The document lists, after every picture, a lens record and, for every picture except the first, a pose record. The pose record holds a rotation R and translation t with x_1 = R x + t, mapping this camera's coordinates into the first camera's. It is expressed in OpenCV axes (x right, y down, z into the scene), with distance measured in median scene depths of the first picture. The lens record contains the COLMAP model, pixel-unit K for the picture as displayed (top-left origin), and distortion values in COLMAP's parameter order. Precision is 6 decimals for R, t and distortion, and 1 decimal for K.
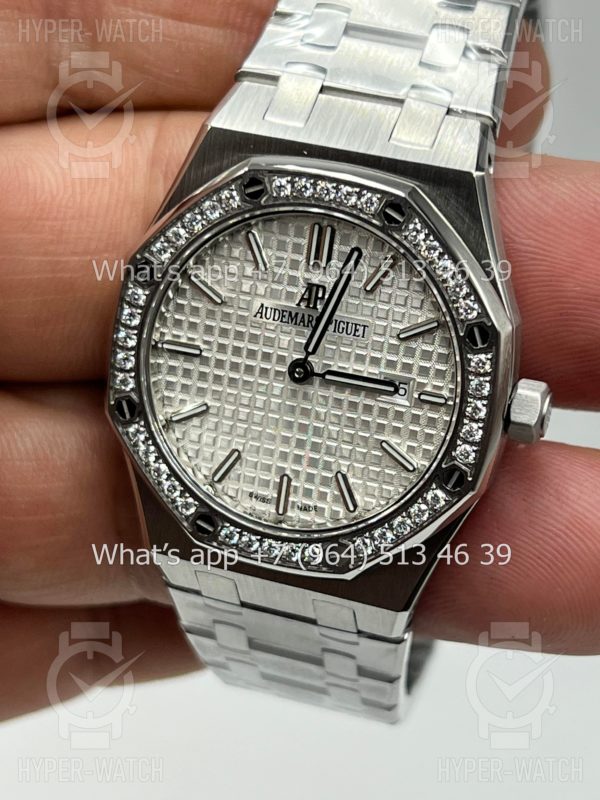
lens RADIAL K [[1935.5, 0, 300.0], [0, 1935.5, 400.0], [0, 0, 1]] dist [0.286611, 0.085897]
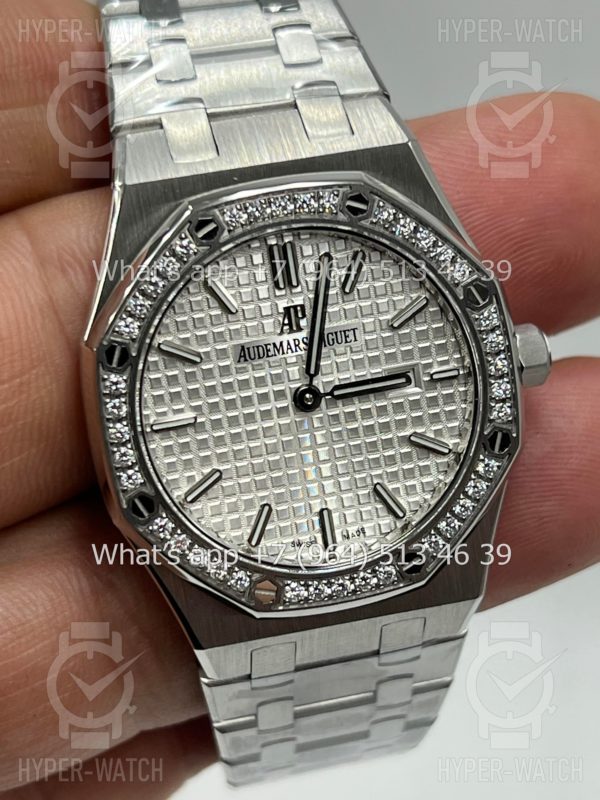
lens RADIAL K [[1935.5, 0, 300.0], [0, 1935.5, 400.0], [0, 0, 1]] dist [0.286611, 0.085897]
pose [[0.854862, -0.337795, 0.393835, -0.374265], [0.365684, 0.930728, 0.004534, -0.019389], [-0.368085, 0.140143, 0.919170, 0.130293]]
